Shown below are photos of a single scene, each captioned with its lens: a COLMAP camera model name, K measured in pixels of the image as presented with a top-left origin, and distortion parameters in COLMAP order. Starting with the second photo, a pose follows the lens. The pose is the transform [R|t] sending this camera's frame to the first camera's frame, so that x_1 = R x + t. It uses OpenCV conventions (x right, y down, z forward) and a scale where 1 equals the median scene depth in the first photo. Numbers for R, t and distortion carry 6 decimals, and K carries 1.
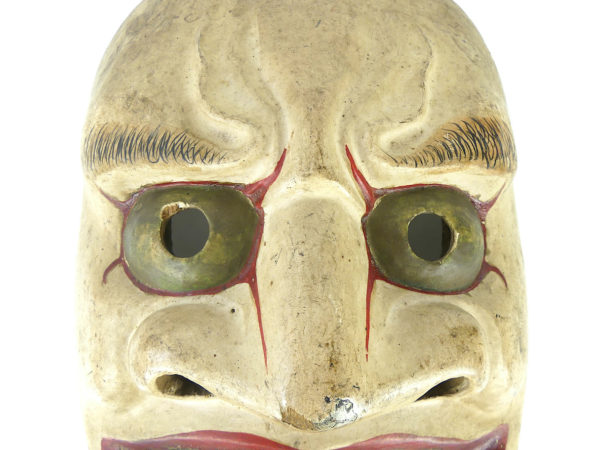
lens RADIAL K [[601.2, 0, 311.6], [0, 601.2, 227.4], [0, 0, 1]] dist [-0.009283, -0.006427]
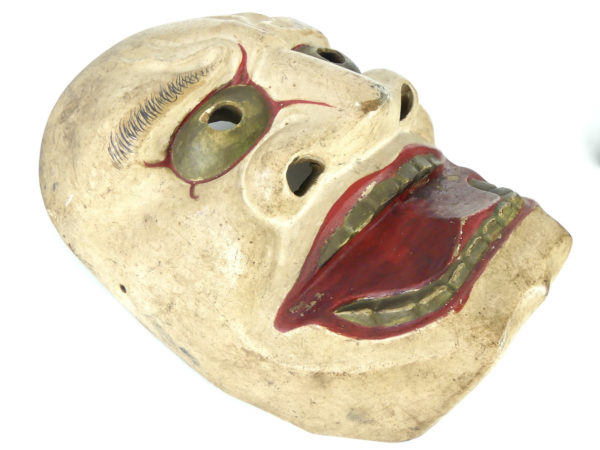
lens RADIAL K [[601.2, 0, 311.6], [0, 601.2, 227.4], [0, 0, 1]] dist [-0.009283, -0.006427]
pose [[0.646746, -0.546076, 0.532466, -0.996328], [0.730618, 0.643937, -0.227030, 0.666985], [-0.218899, 0.535860, 0.815437, -0.101389]]
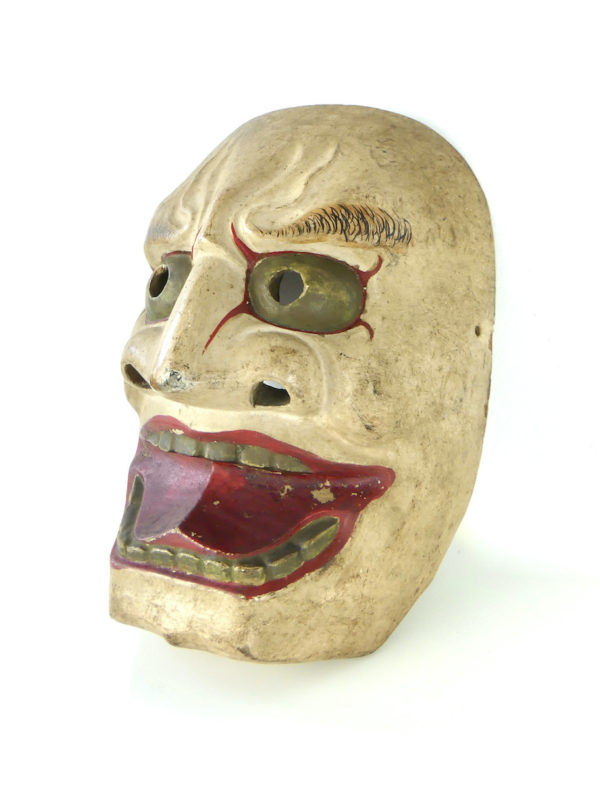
lens RADIAL K [[801.6, 0, 312.1], [0, 801.6, 277.4], [0, 0, 1]] dist [-0.009283, -0.006427]
pose [[0.814874, -0.000750, -0.579638, 1.322290], [-0.119424, 0.978327, -0.169155, 0.301046], [0.567202, 0.207063, 0.797124, -0.448198]]
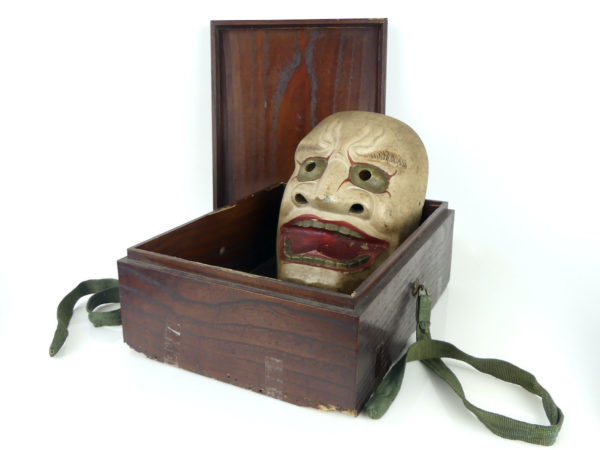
lens RADIAL K [[584.8, 0, 300.0], [0, 584.8, 225.0], [0, 0, 1]] dist [-0.007002, -0.002650]
pose [[0.888089, 0.152989, -0.433466, 1.570496], [-0.253366, 0.949730, -0.183899, 1.172822], [0.383541, 0.273144, 0.882207, -2.552876]]
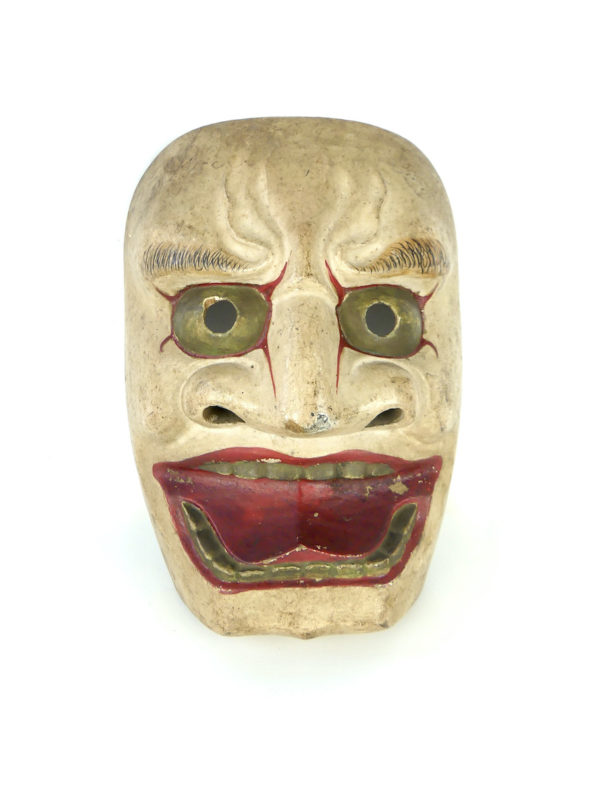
lens RADIAL K [[779.7, 0, 280.7], [0, 779.7, 397.1], [0, 0, 1]] dist [-0.007002, -0.002650]
pose [[0.999868, 0.002358, -0.016103, -0.023333], [-0.000982, 0.996385, 0.084943, 0.043889], [0.016245, -0.084916, 0.996256, -0.986258]]
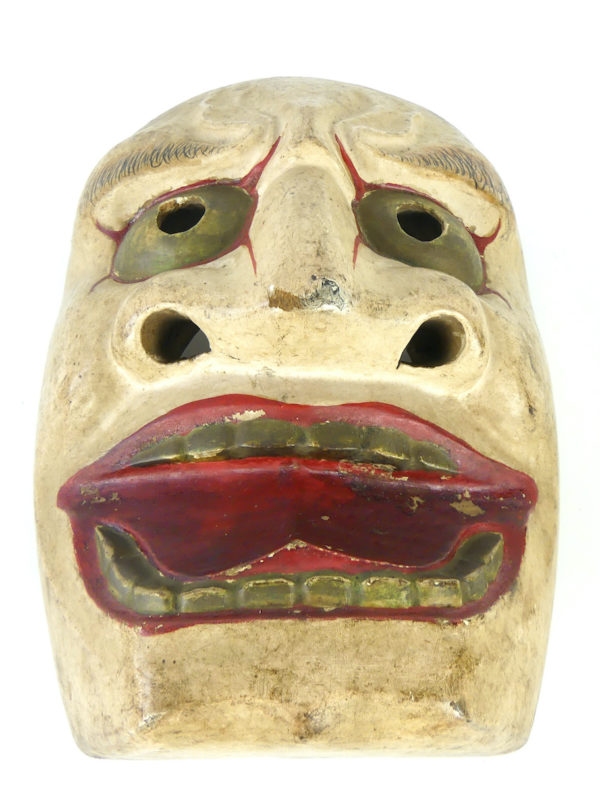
lens RADIAL K [[910.3, 0, 313.0], [0, 910.3, 409.7], [0, 0, 1]] dist [-0.014060, -0.006356]
pose [[0.999791, -0.002472, -0.020313, 0.046817], [-0.006586, 0.900972, -0.433827, 0.977664], [0.019374, 0.433870, 0.900767, -0.259216]]
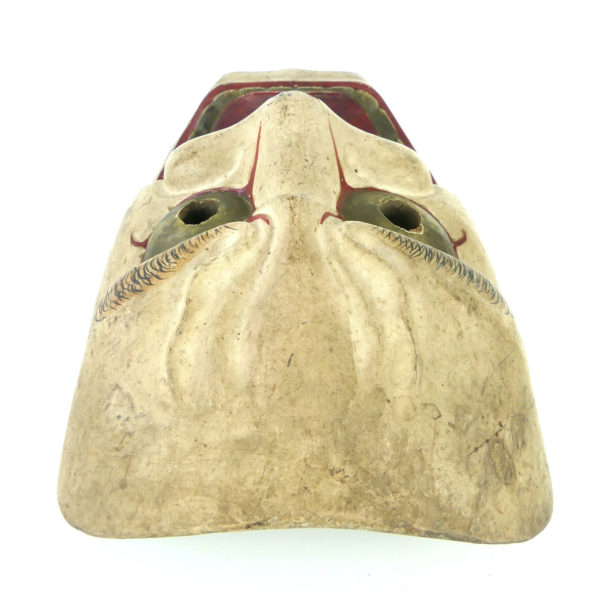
lens RADIAL K [[692.3, 0, 298.9], [0, 692.3, 266.4], [0, 0, 1]] dist [-0.004026, -0.000305]
pose [[-0.999194, -0.026219, -0.030385, 0.036328], [-0.010338, -0.563402, 0.826118, -1.212899], [-0.038779, 0.825767, 0.562677, 0.296082]]
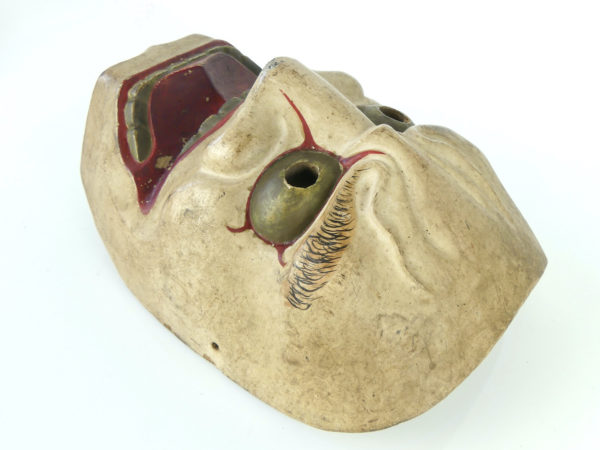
lens RADIAL K [[539.5, 0, 300.0], [0, 539.5, 225.0], [0, 0, 1]] dist [-0.012105, -0.004531]
pose [[-0.637744, 0.470066, -0.610181, 1.073810], [-0.768292, -0.444639, 0.460460, -0.652196], [-0.054864, 0.762453, 0.644714, 0.237864]]
